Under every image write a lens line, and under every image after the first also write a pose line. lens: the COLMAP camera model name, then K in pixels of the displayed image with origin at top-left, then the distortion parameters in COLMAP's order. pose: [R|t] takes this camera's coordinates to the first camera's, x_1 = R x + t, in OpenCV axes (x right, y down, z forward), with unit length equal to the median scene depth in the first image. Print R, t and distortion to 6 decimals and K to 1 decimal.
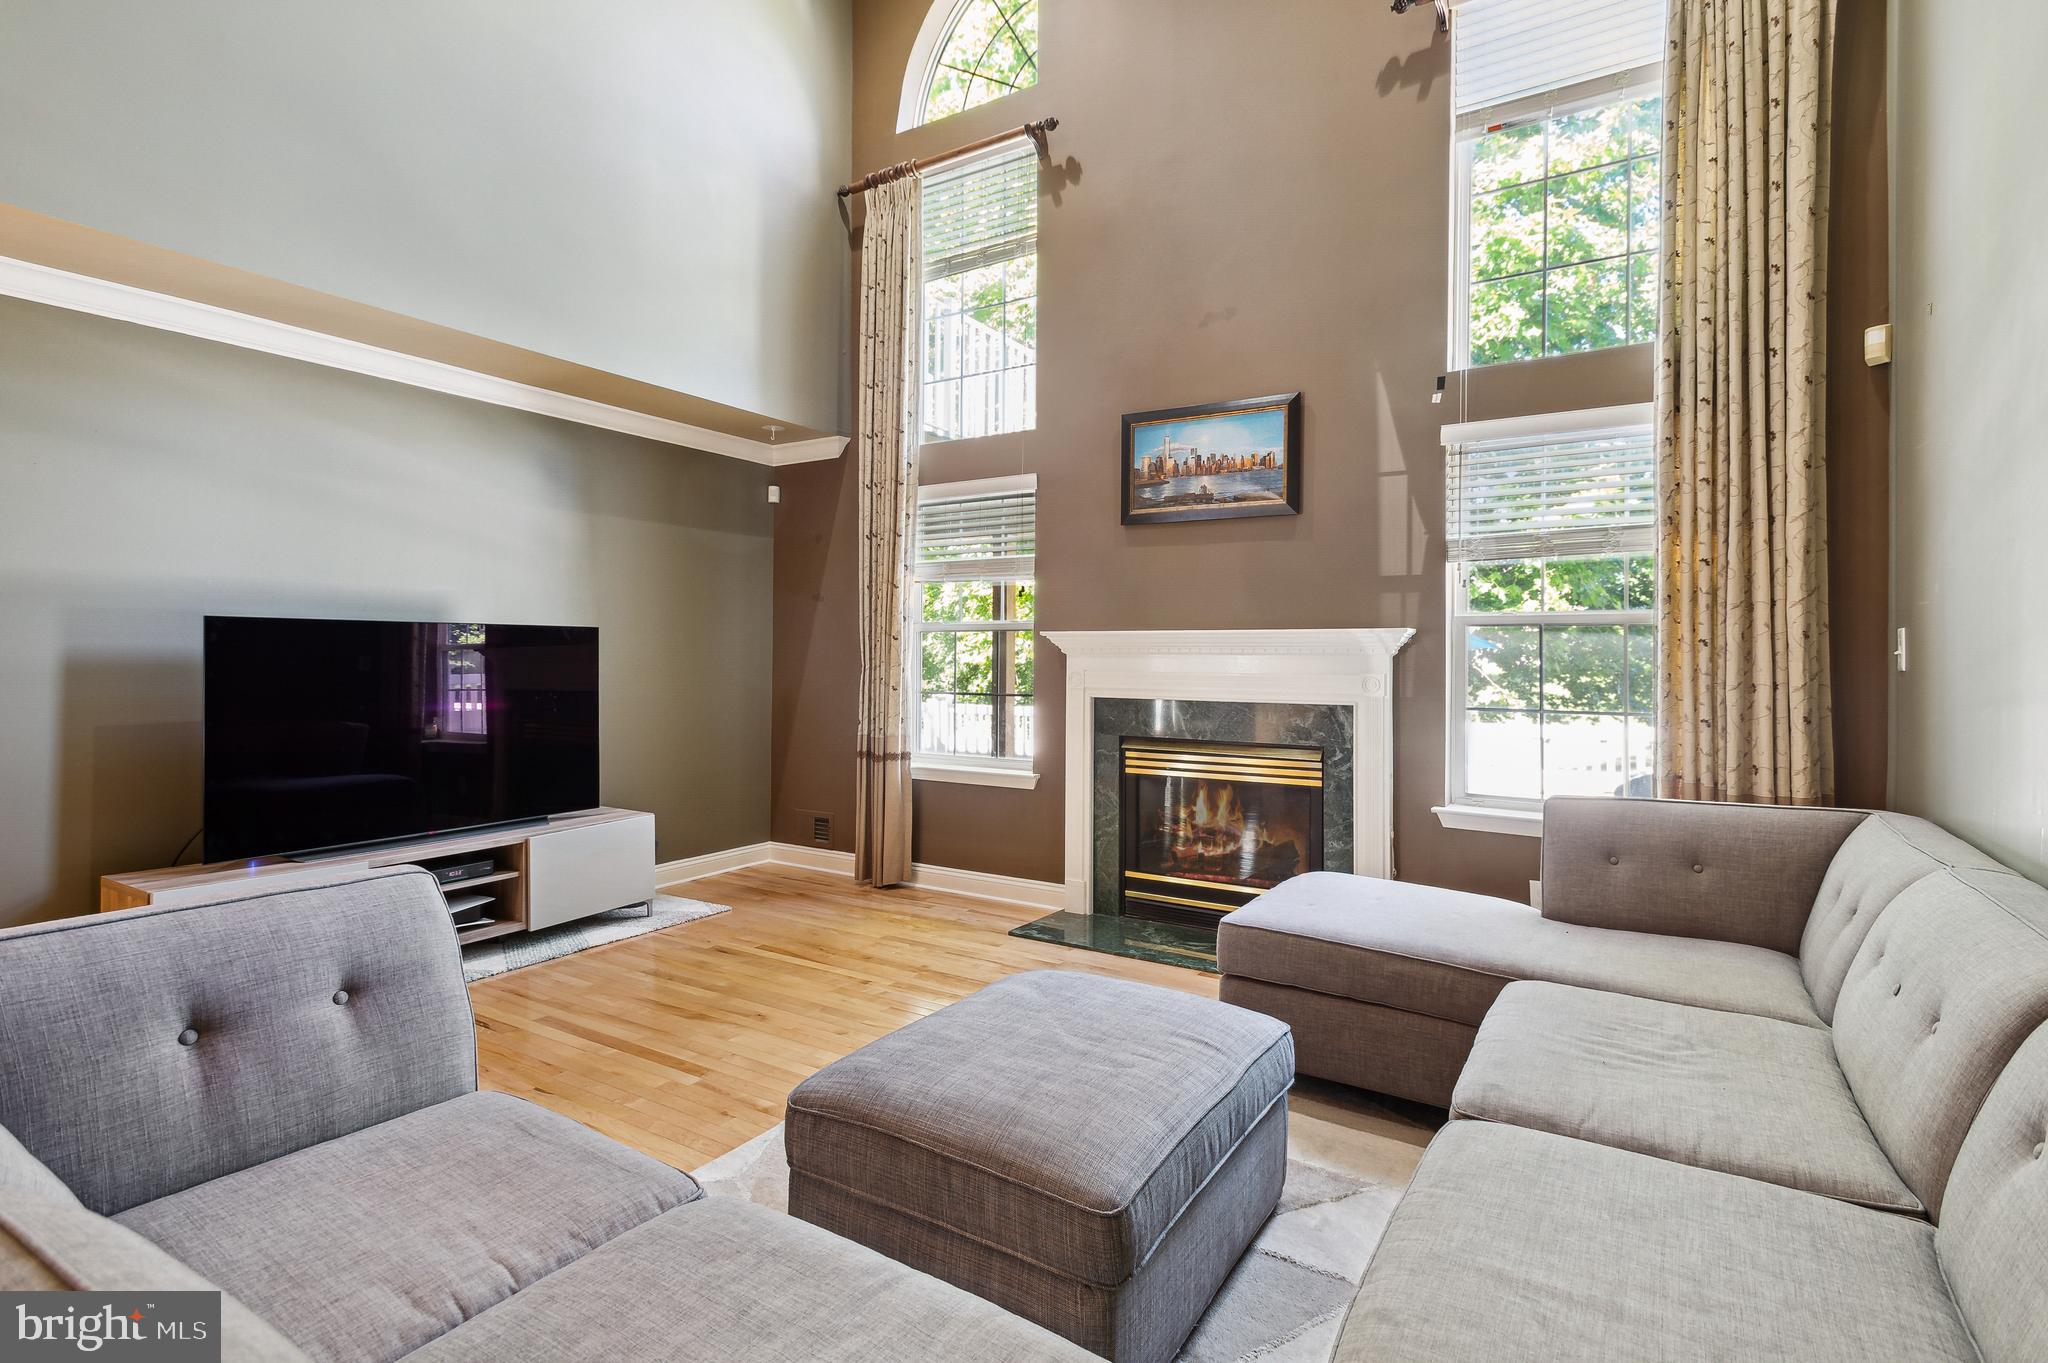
lens RADIAL K [[963.8, 0, 1023.9], [0, 963.8, 663.7], [0, 0, 1]] dist [0.002907, -0.000705]
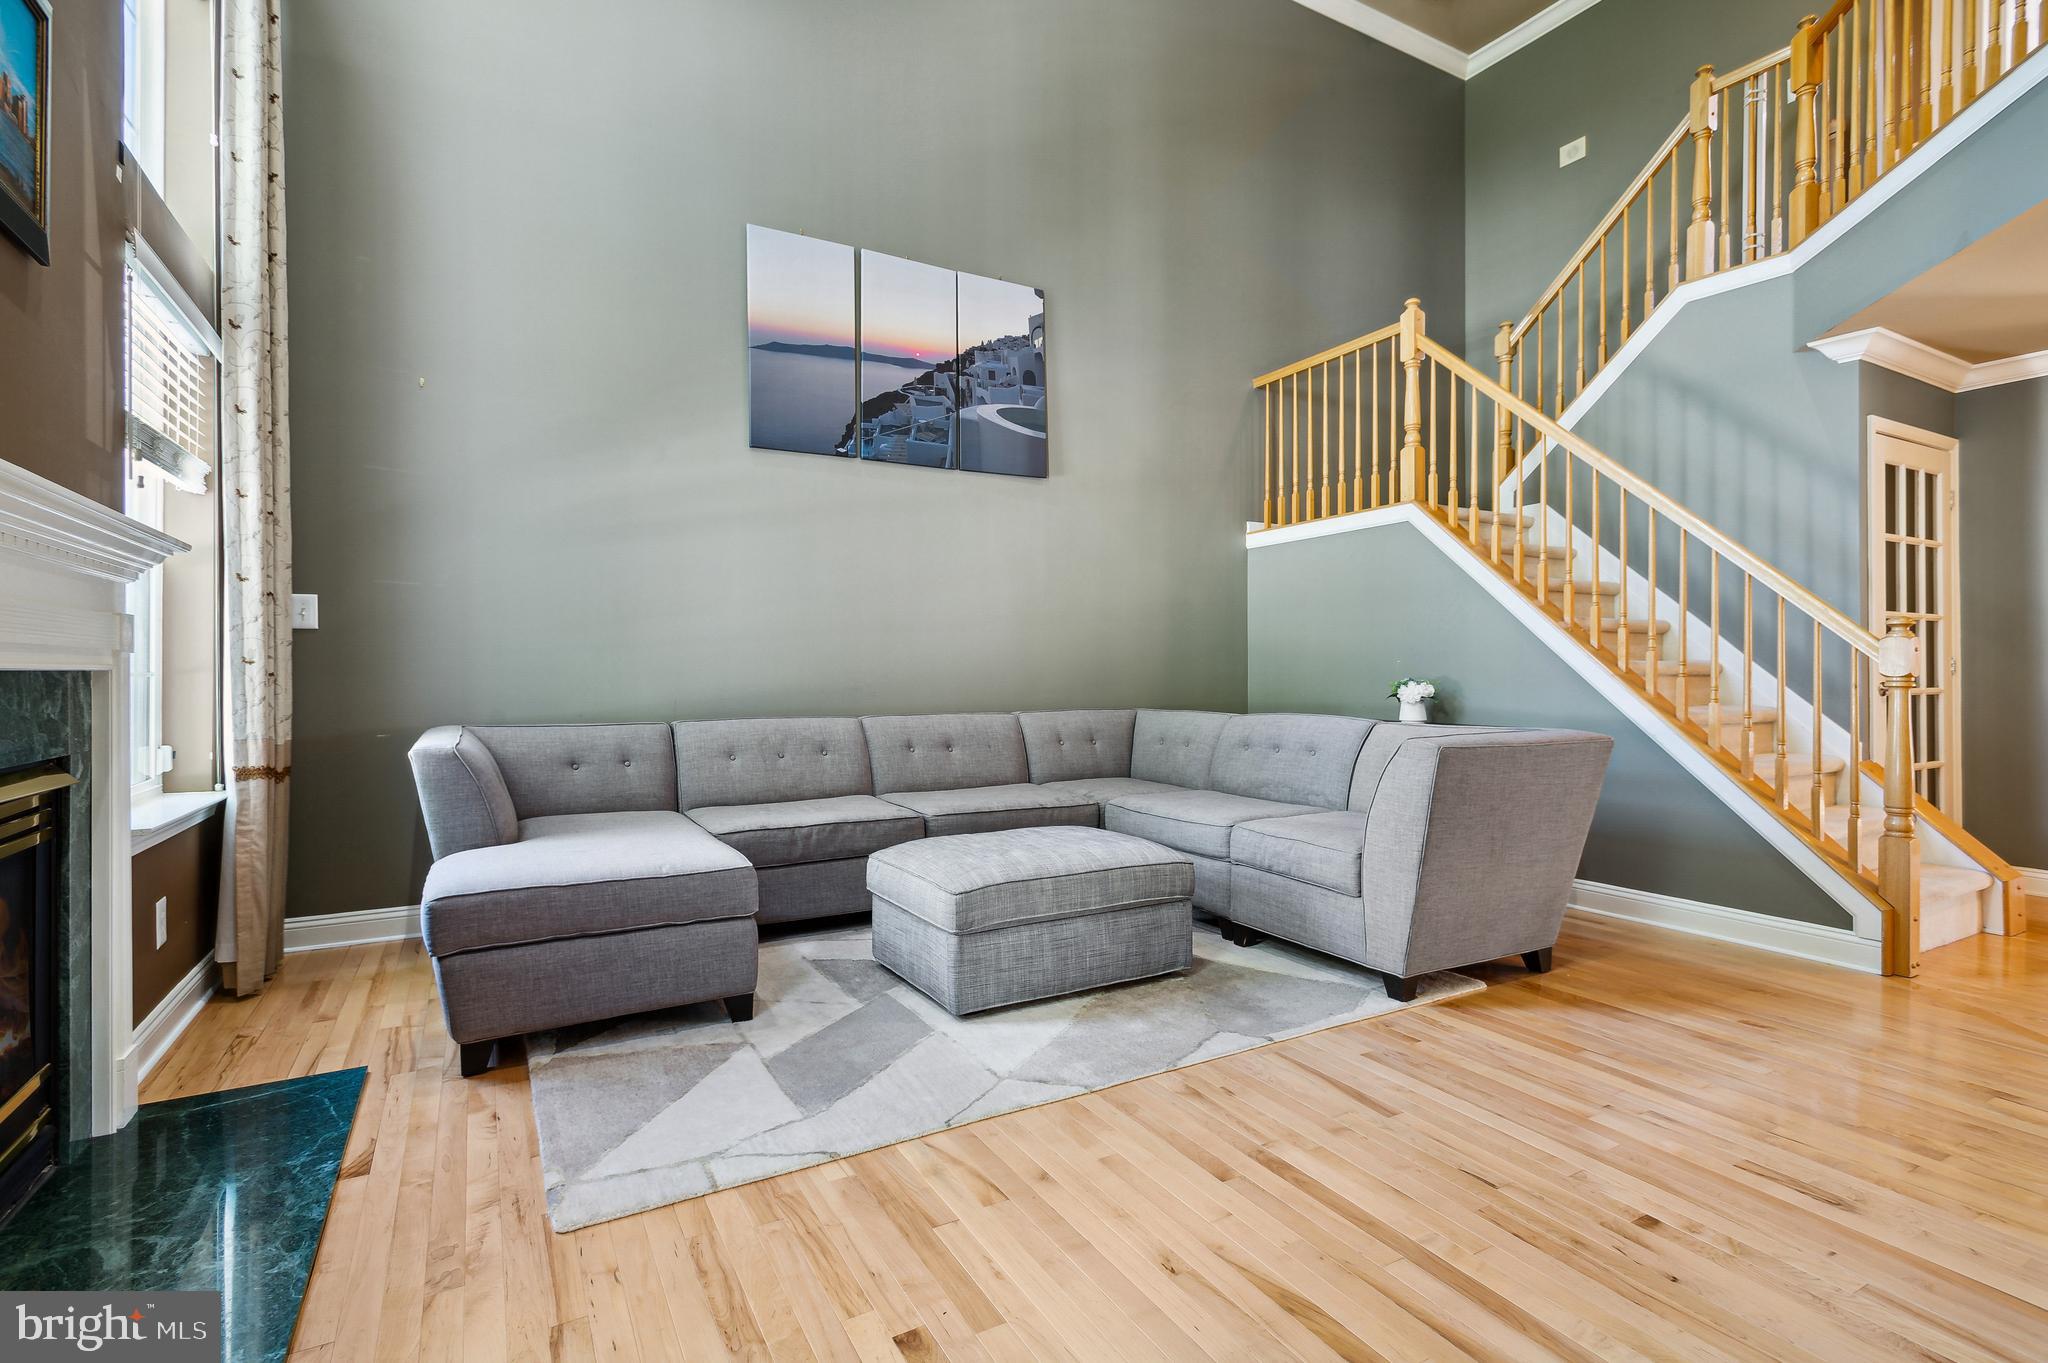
lens RADIAL K [[963.8, 0, 1015.5], [0, 963.8, 673.3], [0, 0, 1]] dist [0.002907, -0.000705]
pose [[-0.885043, -0.006142, 0.465469, -0.324407], [-0.004681, 0.999980, 0.004295, 0.035860], [-0.465486, 0.001623, -0.885054, 1.103048]]
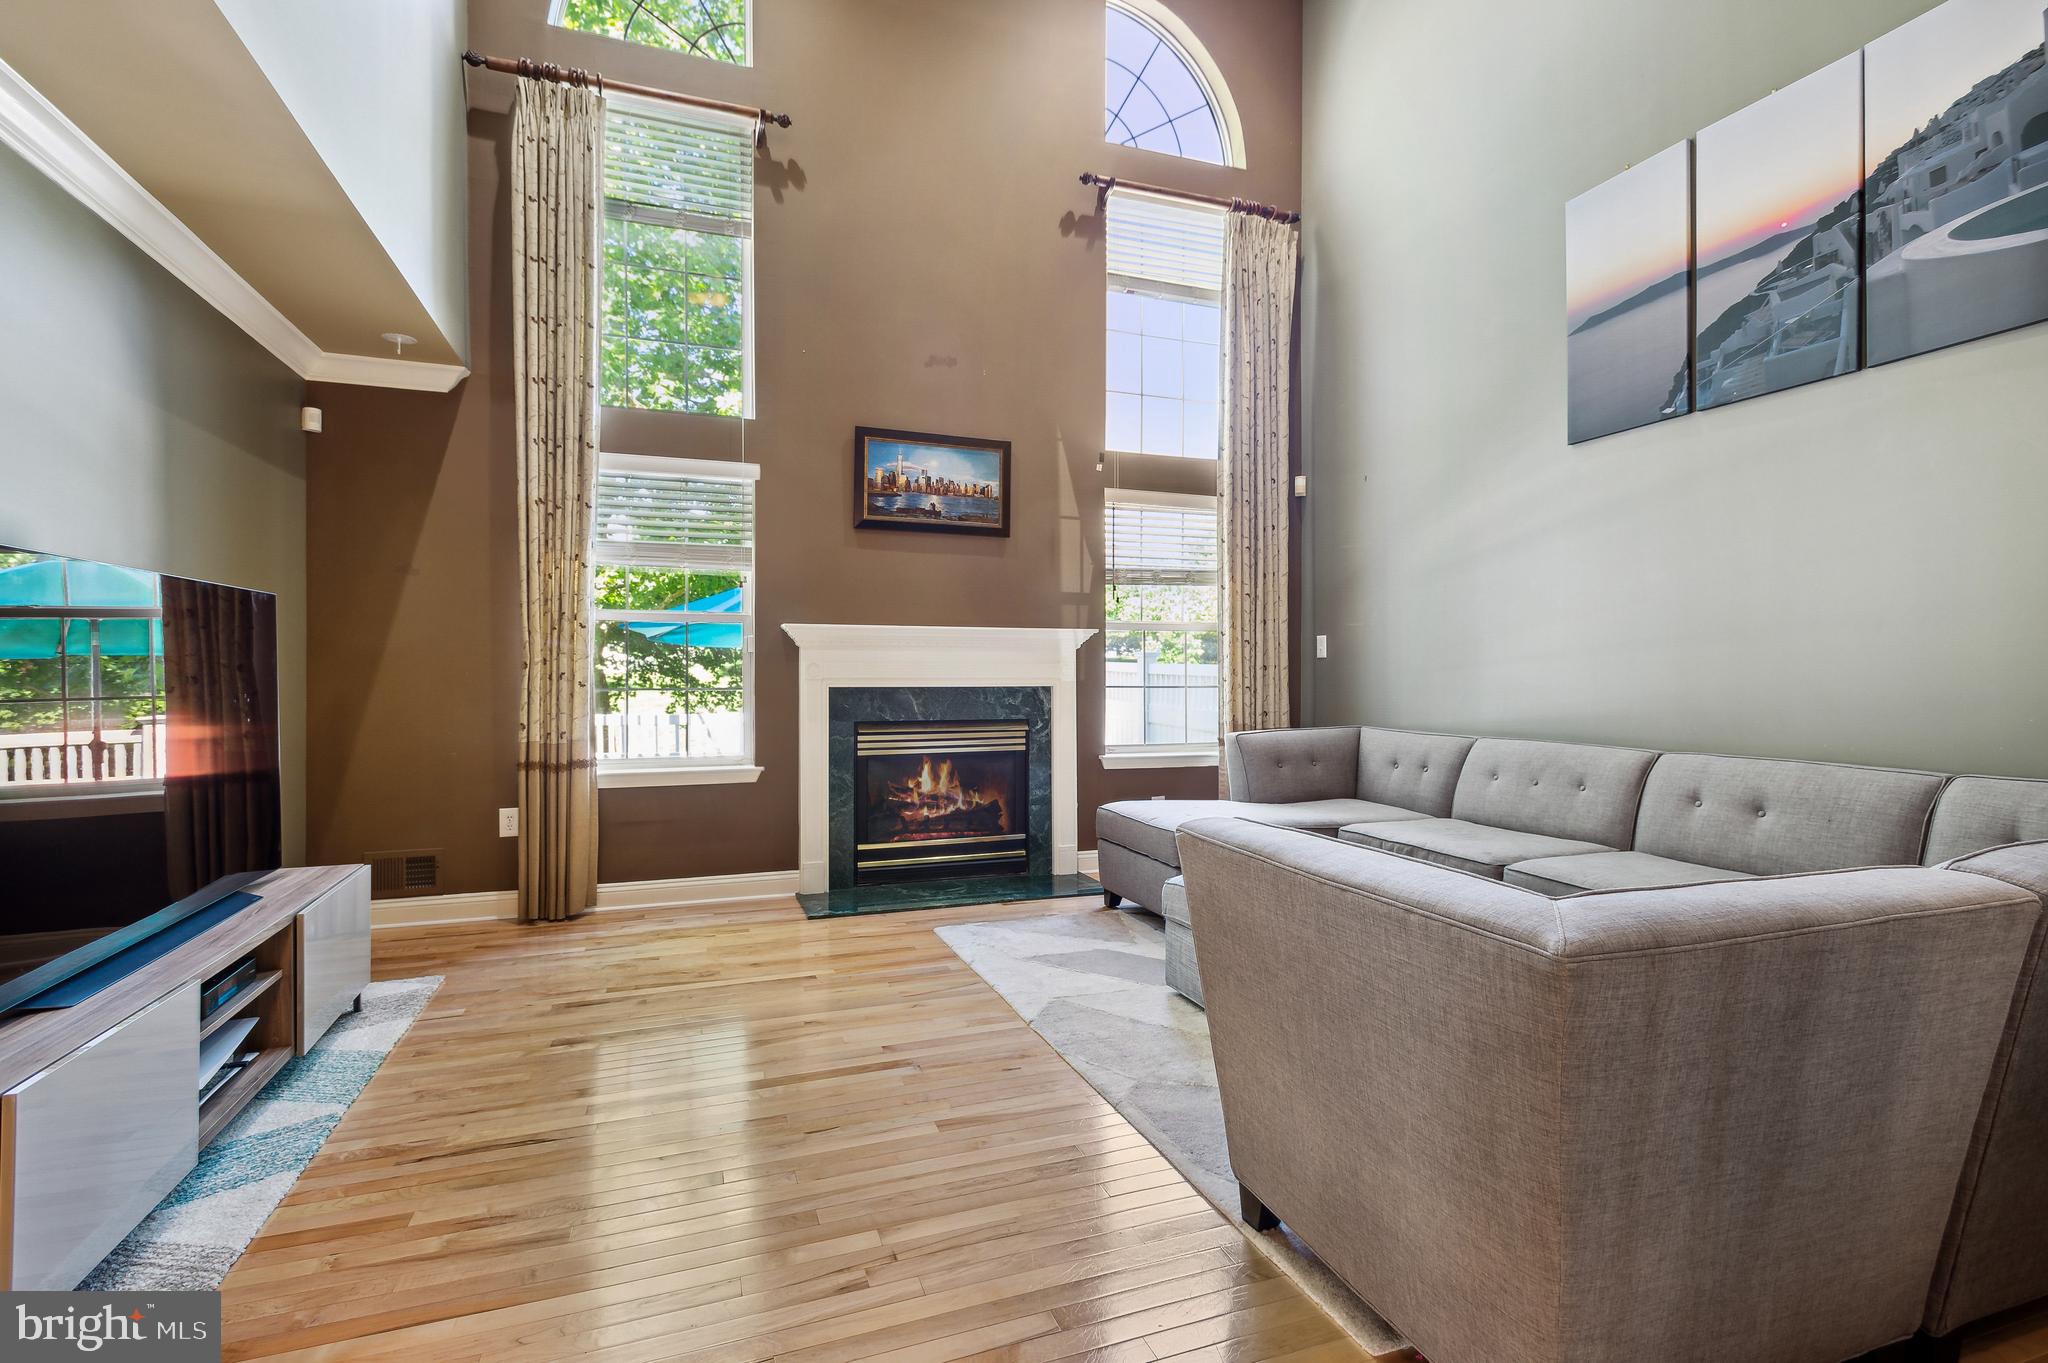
lens RADIAL K [[963.8, 0, 1019.1], [0, 963.8, 681.1], [0, 0, 1]] dist [0.002907, -0.000705]
pose [[0.611085, -0.017023, 0.791382, -0.662001], [0.005718, 0.999838, 0.017092, 0.011596], [-0.791545, -0.005920, 0.611083, 0.192866]]
